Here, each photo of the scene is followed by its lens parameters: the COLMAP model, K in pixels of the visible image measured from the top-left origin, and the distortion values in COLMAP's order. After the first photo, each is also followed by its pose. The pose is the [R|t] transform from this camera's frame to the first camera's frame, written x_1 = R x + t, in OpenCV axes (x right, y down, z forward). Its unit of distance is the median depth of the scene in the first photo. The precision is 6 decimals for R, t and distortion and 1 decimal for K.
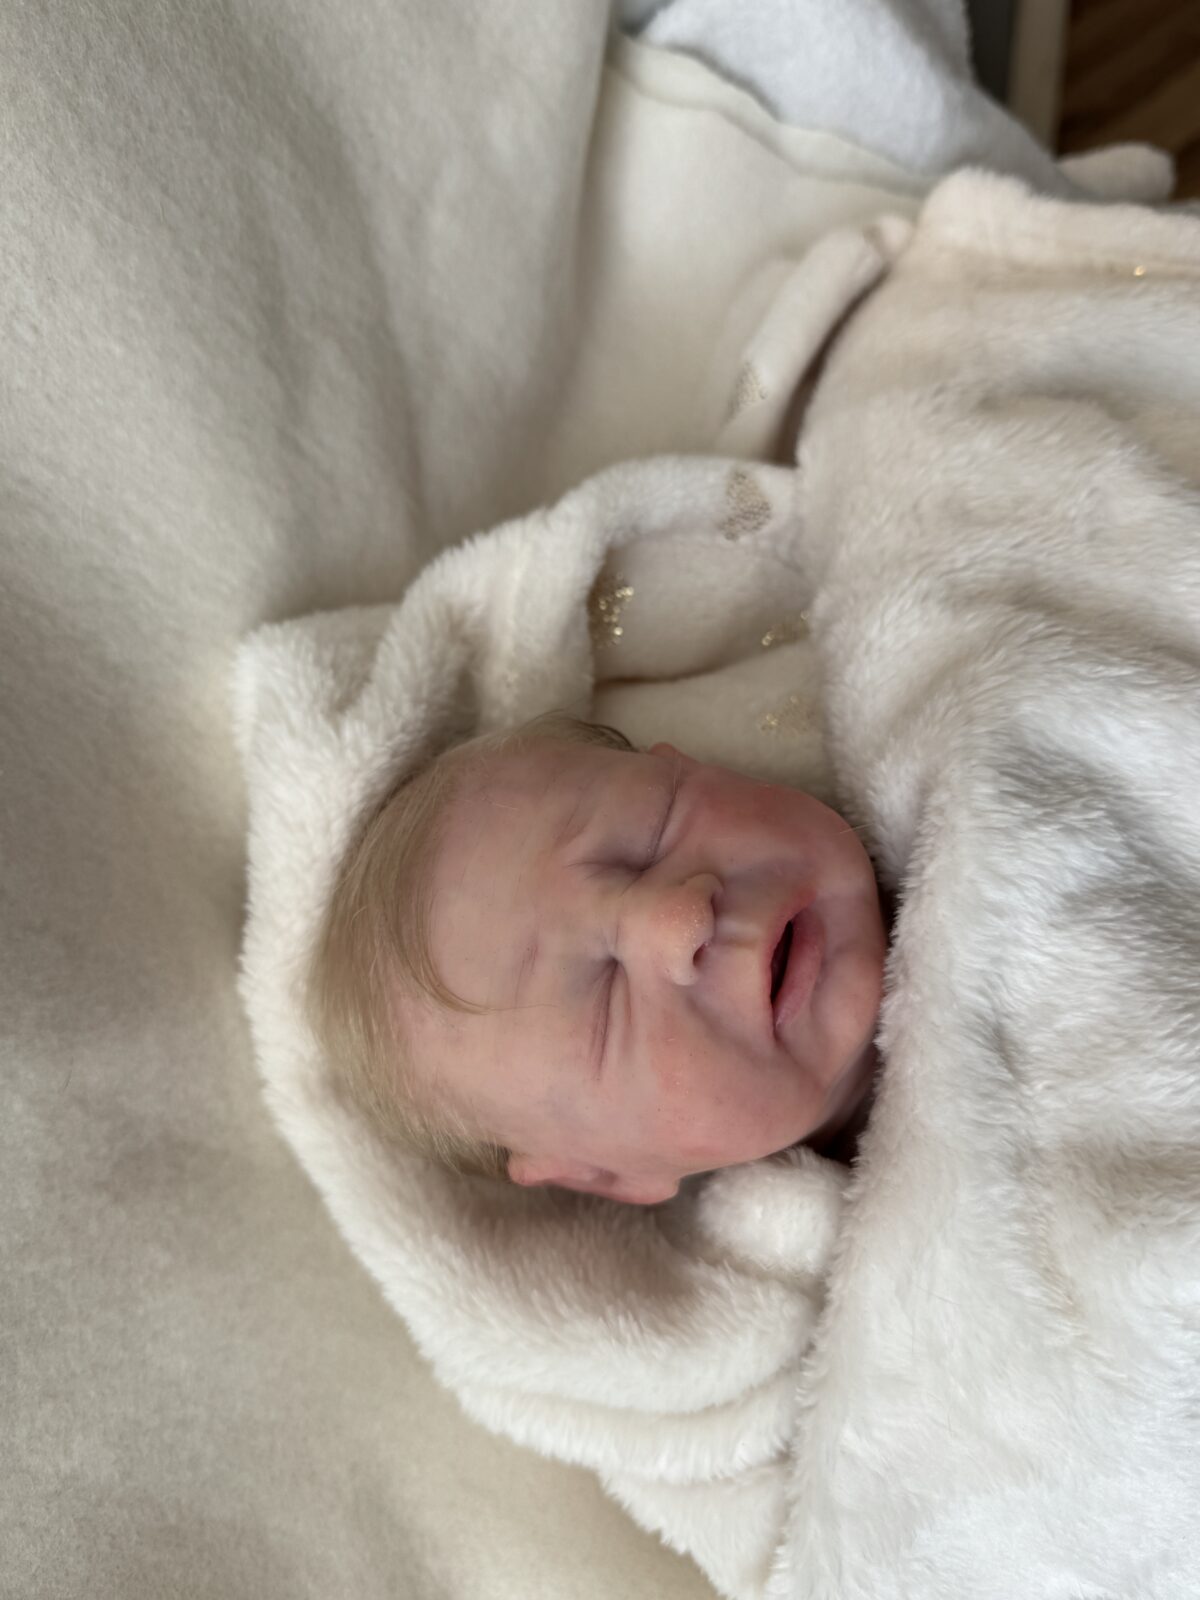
lens RADIAL K [[1277.6, 0, 600.7], [0, 1277.6, 796.1], [0, 0, 1]] dist [0.093487, -0.281044]
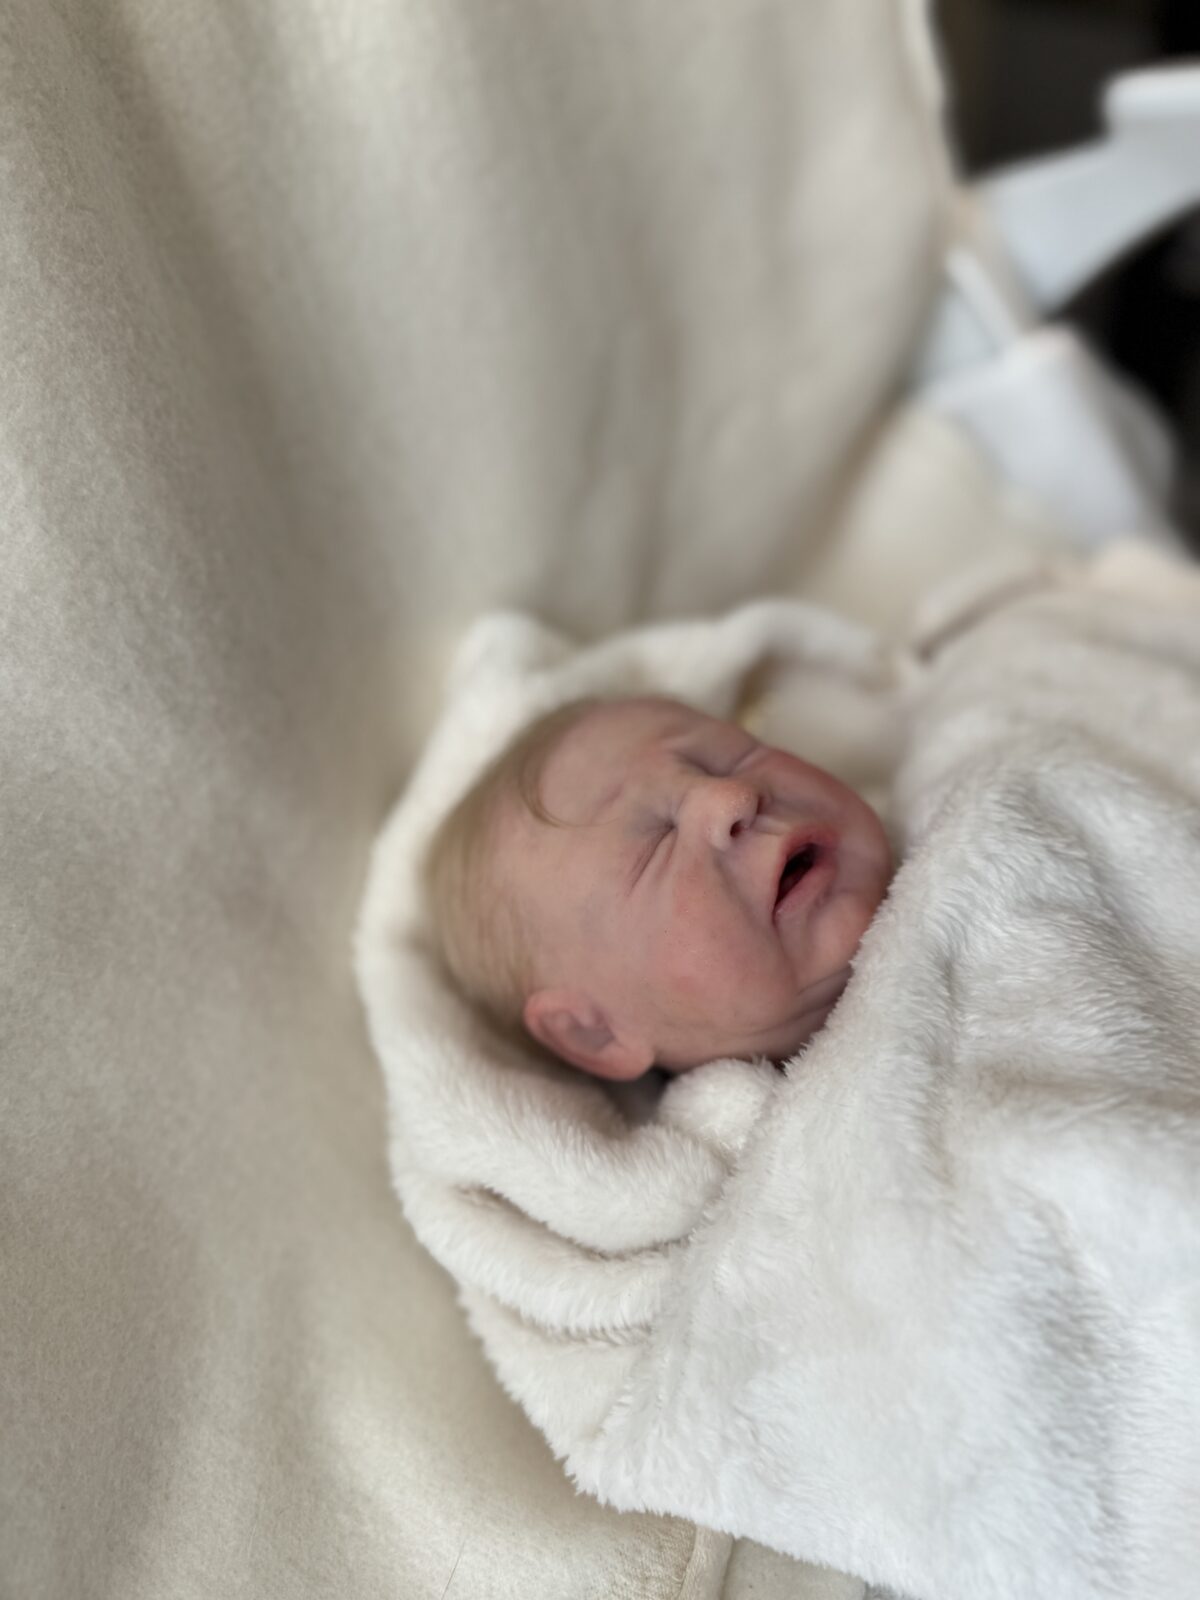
lens RADIAL K [[1277.6, 0, 600.7], [0, 1277.6, 796.1], [0, 0, 1]] dist [0.093487, -0.281044]
pose [[0.931660, 0.318866, -0.174164, 0.158716], [-0.359601, 0.877756, -0.316593, 0.536437], [0.051923, 0.357587, 0.932435, -0.208263]]
